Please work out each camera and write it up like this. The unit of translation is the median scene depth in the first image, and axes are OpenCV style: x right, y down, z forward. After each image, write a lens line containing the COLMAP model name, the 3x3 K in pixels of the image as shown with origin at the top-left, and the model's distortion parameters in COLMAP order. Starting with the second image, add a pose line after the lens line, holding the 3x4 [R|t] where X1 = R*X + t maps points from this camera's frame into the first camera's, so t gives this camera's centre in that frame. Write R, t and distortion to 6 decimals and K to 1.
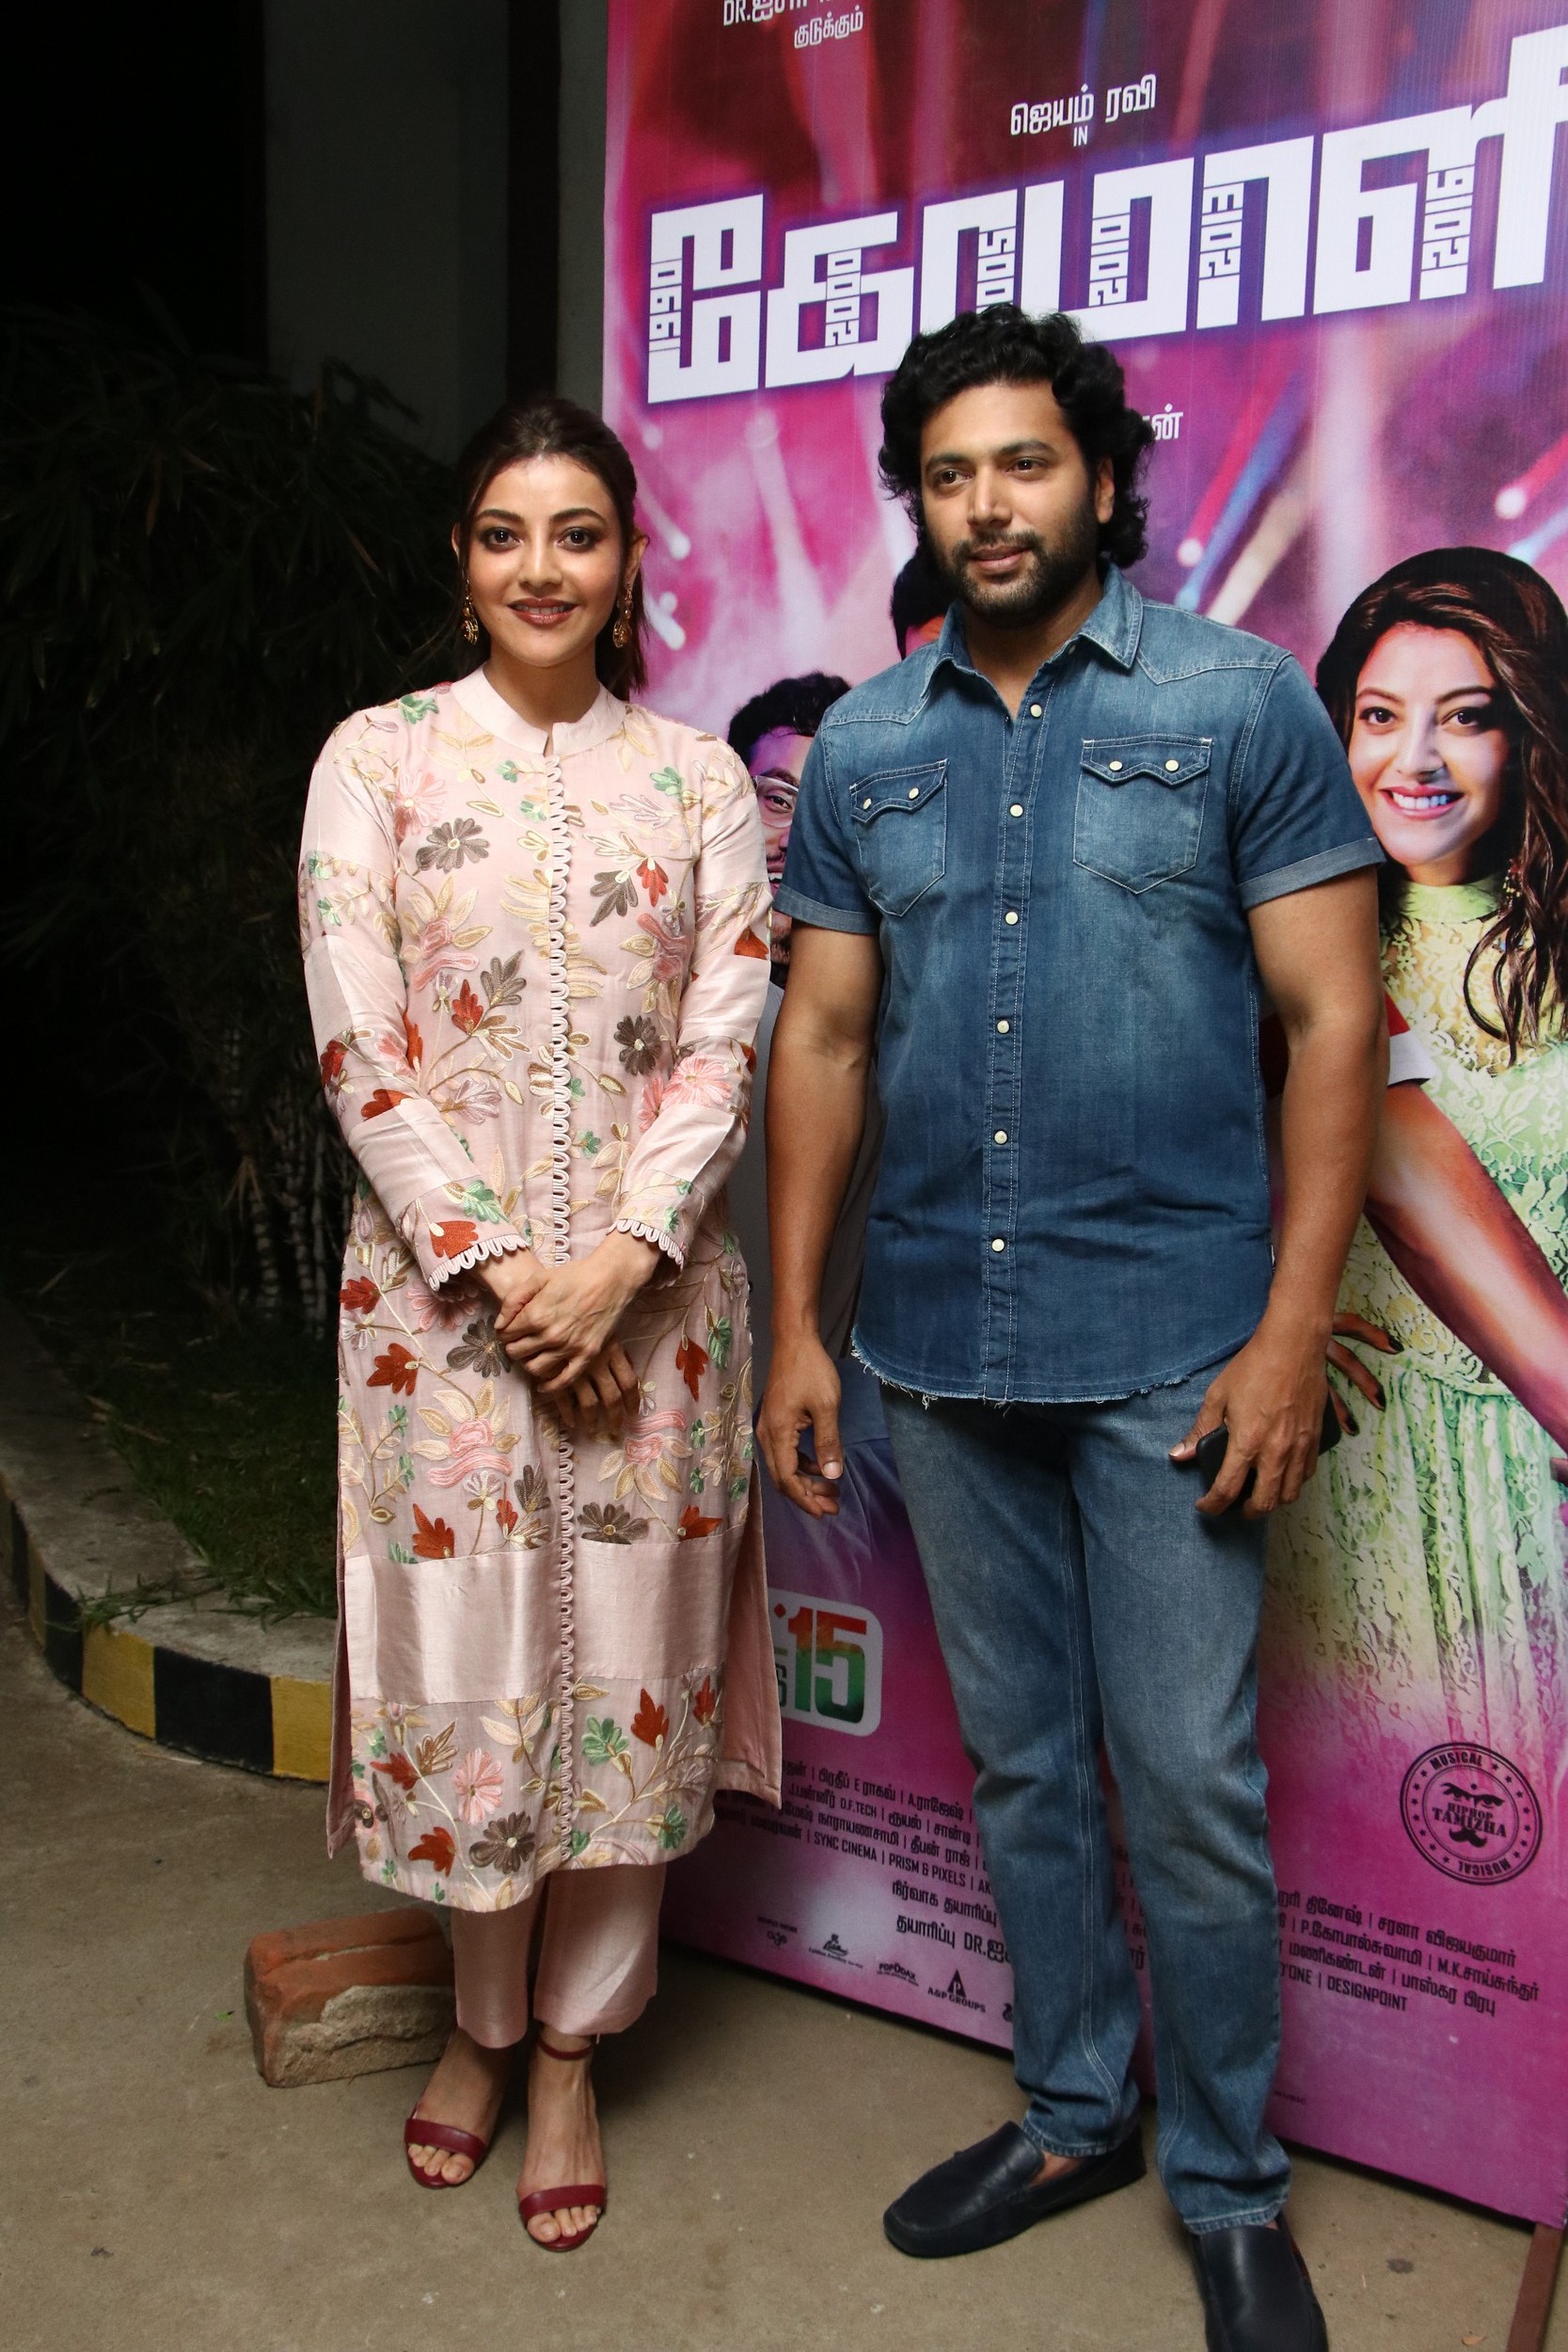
lens RADIAL K [[2201.3, 0, 781.1], [0, 2201.3, 1216.0], [0, 0, 1]] dist [-0.139845, 0.203655]
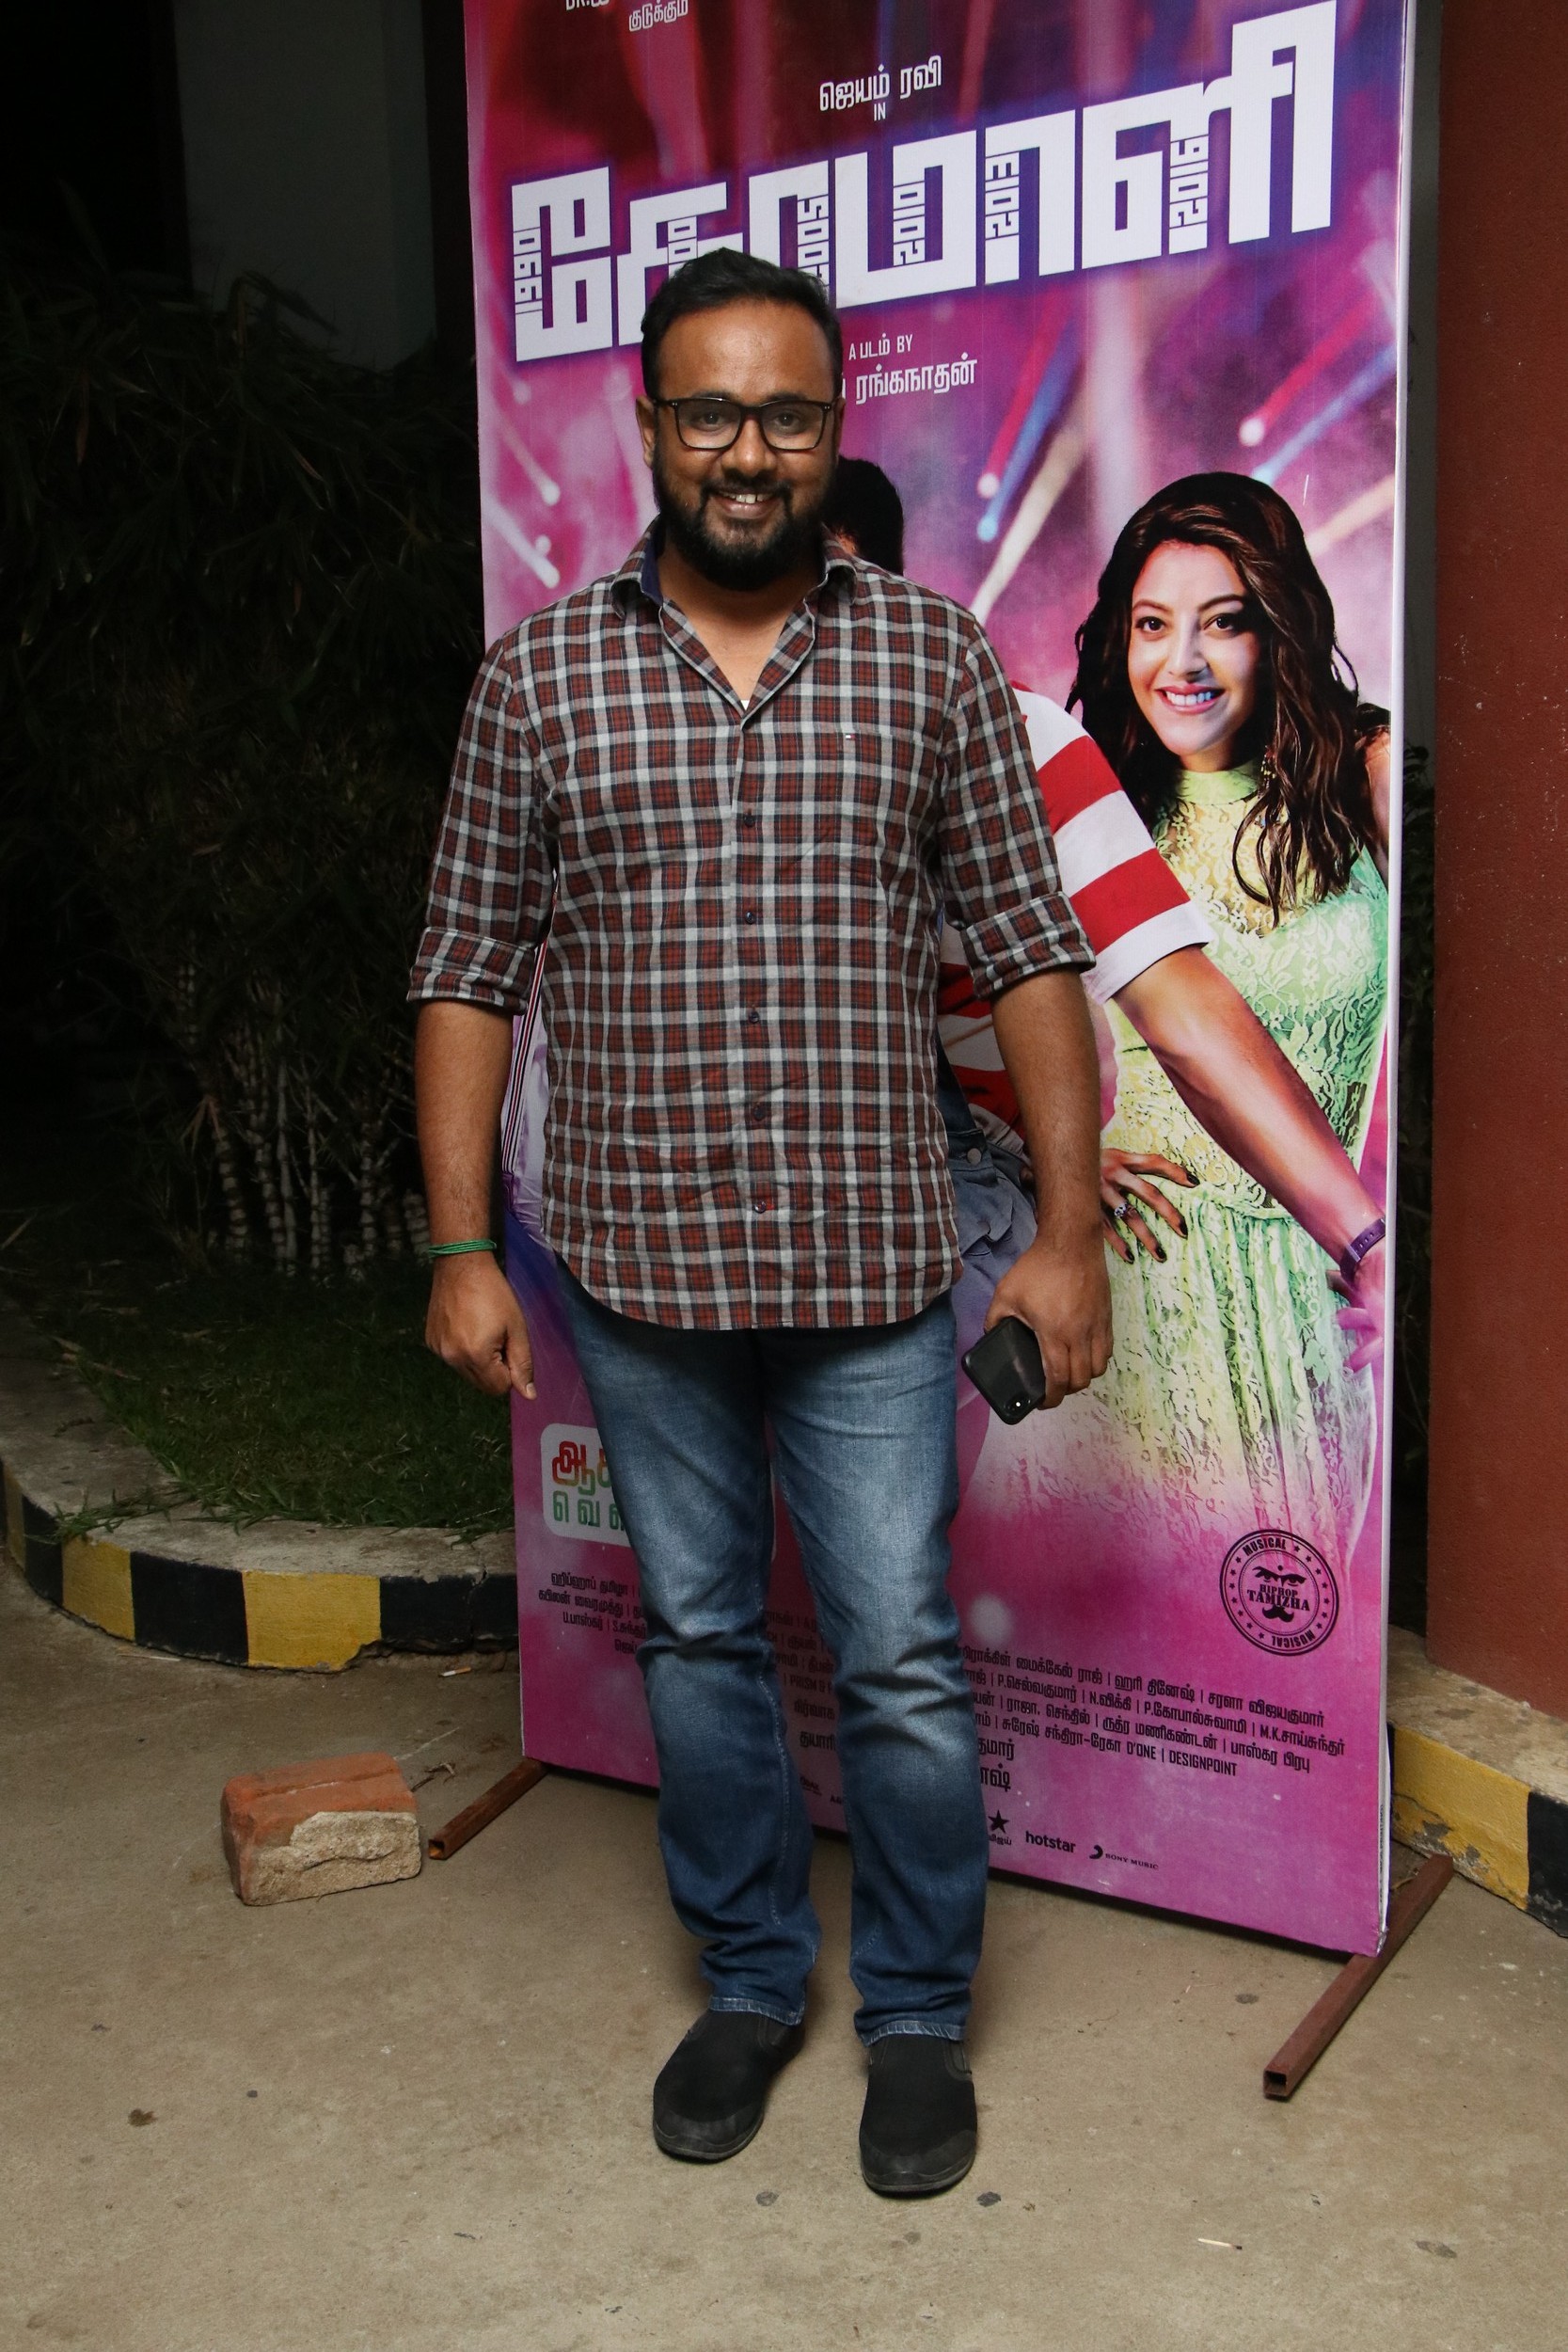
lens RADIAL K [[2450.9, 0, 810.6], [0, 2450.9, 1169.4], [0, 0, 1]] dist [-0.092453, 0.274412]
pose [[0.999113, -0.041467, -0.007370, 0.090369], [0.041477, 0.999139, 0.001183, 0.042847], [0.007315, -0.001487, 0.999972, -0.262291]]
